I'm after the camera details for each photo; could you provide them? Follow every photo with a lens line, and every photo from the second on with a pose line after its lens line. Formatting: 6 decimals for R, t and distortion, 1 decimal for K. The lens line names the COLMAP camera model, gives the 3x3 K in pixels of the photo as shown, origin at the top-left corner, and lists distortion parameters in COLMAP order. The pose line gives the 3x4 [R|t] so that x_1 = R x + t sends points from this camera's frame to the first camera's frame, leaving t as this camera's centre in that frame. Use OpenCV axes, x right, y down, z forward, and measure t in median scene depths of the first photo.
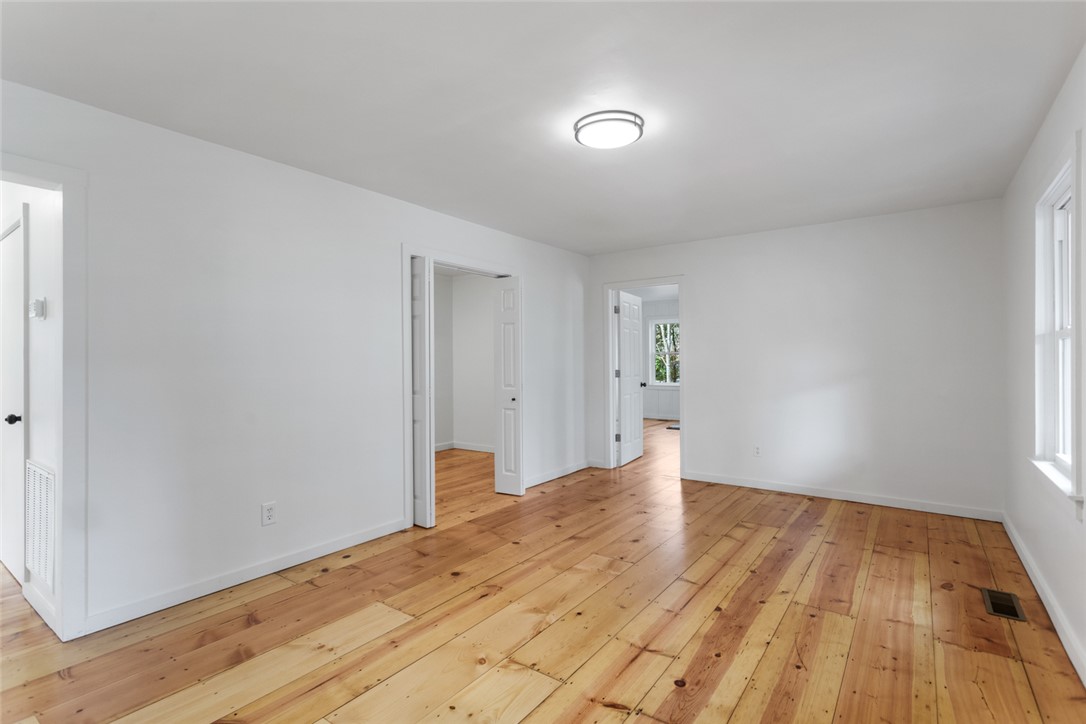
lens RADIAL K [[525.9, 0, 539.7], [0, 525.9, 363.6], [0, 0, 1]] dist [-0.001823, 0.000242]
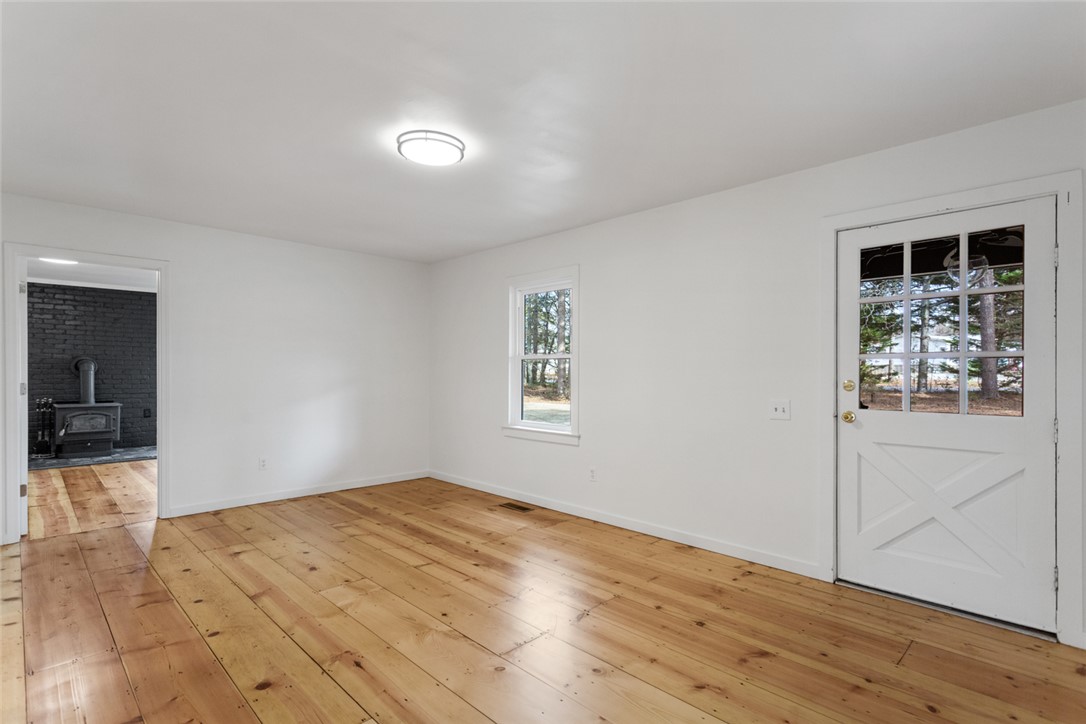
lens RADIAL K [[525.9, 0, 540.1], [0, 525.9, 363.5], [0, 0, 1]] dist [-0.001823, 0.000242]
pose [[0.160753, 0.017478, 0.986840, -0.767714], [0.002145, 0.999835, -0.018057, -0.008583], [-0.986992, 0.005019, 0.160689, 0.515627]]
